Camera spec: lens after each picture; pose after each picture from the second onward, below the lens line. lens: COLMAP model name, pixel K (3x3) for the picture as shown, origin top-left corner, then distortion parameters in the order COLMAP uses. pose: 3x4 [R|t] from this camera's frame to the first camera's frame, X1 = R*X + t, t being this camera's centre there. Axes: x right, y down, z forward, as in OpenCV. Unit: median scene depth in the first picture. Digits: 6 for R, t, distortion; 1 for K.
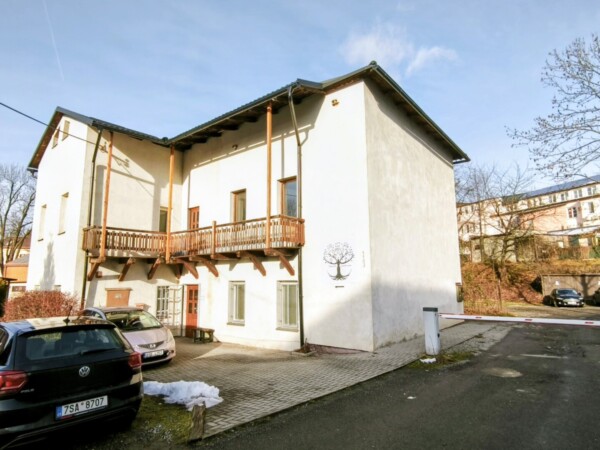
lens RADIAL K [[366.1, 0, 300.5], [0, 366.1, 229.0], [0, 0, 1]] dist [0.001794, 0.000930]
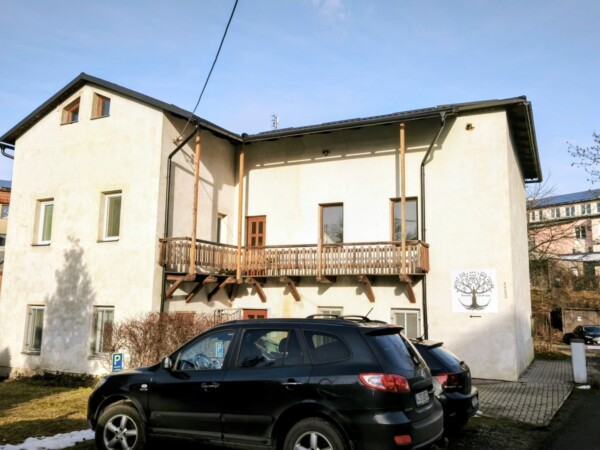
lens RADIAL K [[544.3, 0, 300.0], [0, 544.3, 225.0], [0, 0, 1]] dist [0.041085, 0.016697]
pose [[0.975783, 0.060284, 0.210269, -0.528108], [-0.058642, 0.998180, -0.014037, -0.032234], [-0.210732, 0.001367, 0.977543, -0.270986]]
